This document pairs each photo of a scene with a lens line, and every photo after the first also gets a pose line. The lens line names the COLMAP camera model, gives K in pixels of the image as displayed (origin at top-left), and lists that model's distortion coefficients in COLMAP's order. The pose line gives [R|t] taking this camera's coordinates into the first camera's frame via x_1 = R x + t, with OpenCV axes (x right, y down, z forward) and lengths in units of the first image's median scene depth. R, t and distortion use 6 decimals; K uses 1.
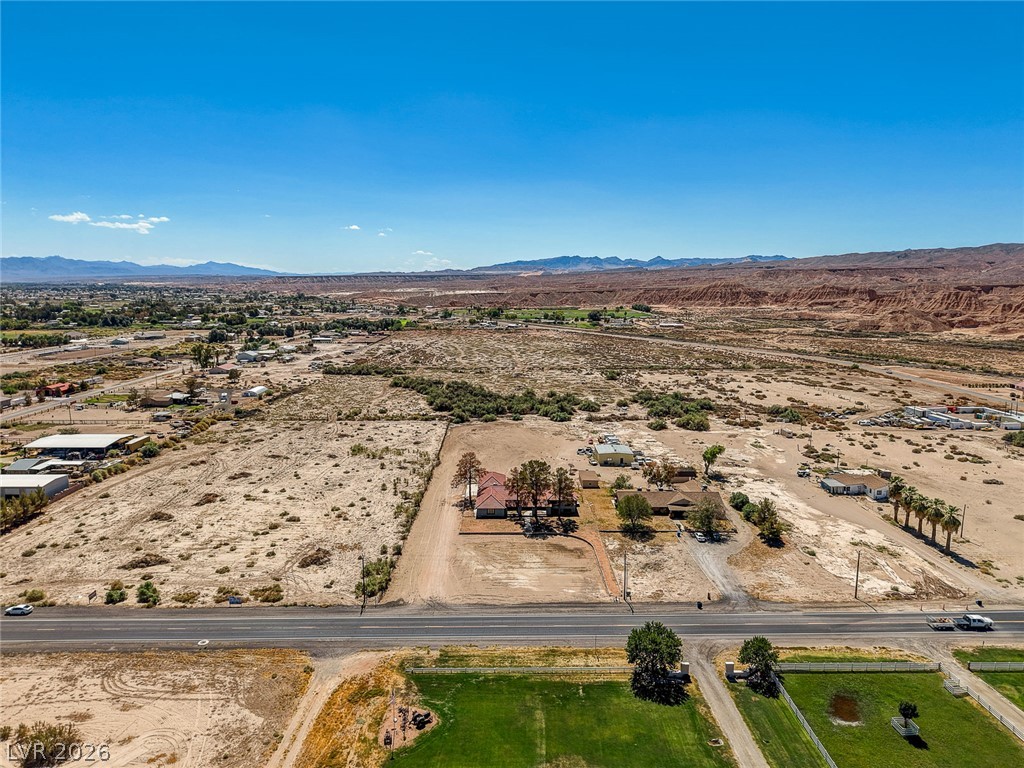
lens RADIAL K [[682.8, 0, 509.9], [0, 682.8, 388.2], [0, 0, 1]] dist [0.047350, -0.066348]
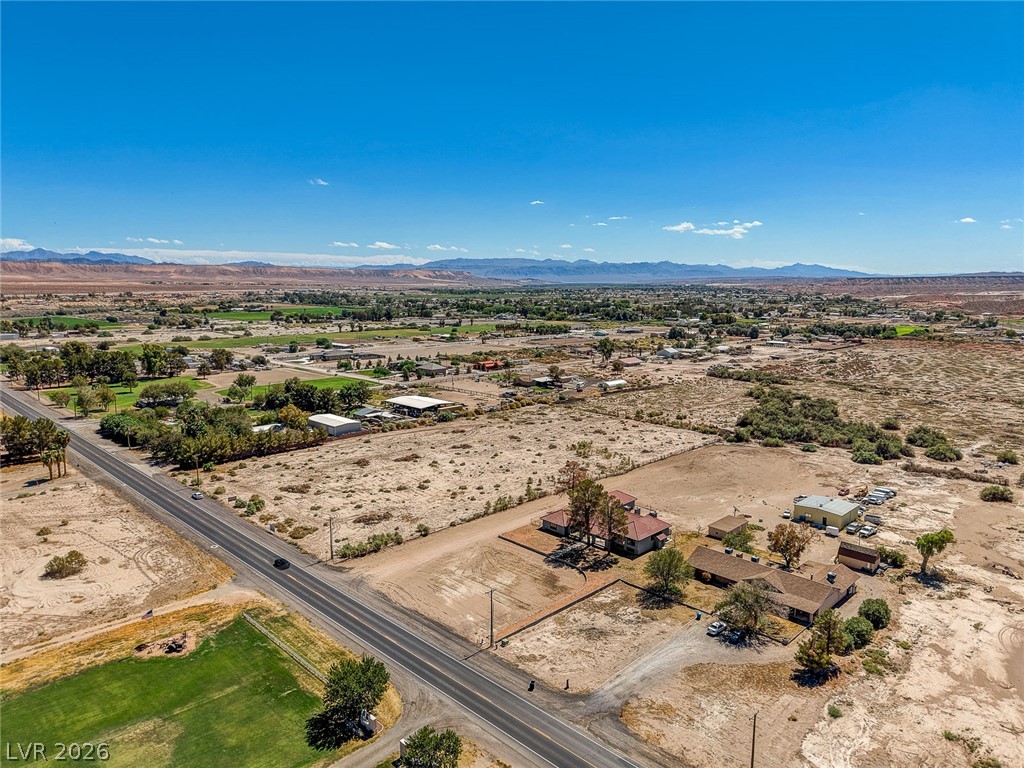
lens RADIAL K [[682.8, 0, 509.9], [0, 682.8, 388.2], [0, 0, 1]] dist [0.047350, -0.066348]
pose [[0.697887, 0.114366, -0.707017, 0.564931], [-0.115982, 0.992185, 0.046010, -0.039649], [0.706754, 0.049891, 0.705698, 0.300991]]
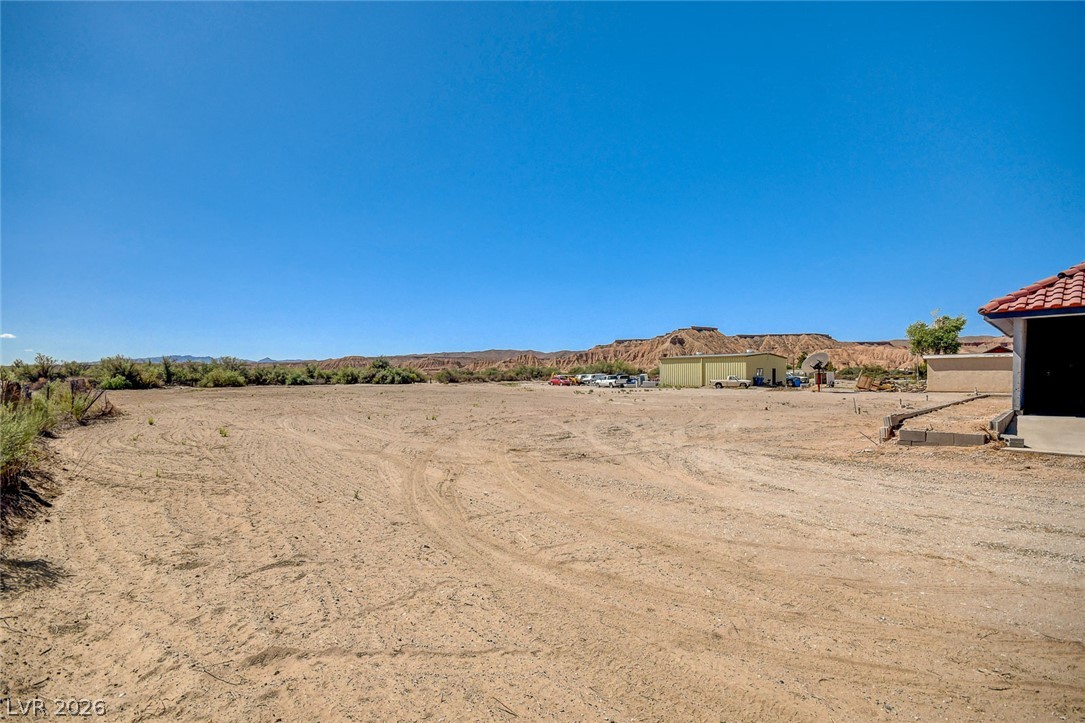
lens RADIAL K [[481.0, 0, 538.9], [0, 481.0, 363.9], [0, 0, 1]] dist [-0.001602, -0.000049]
pose [[0.745570, 0.010803, 0.666340, -0.135791], [0.111133, 0.983853, -0.140298, 0.158828], [-0.657096, 0.178654, 0.732330, 1.159349]]
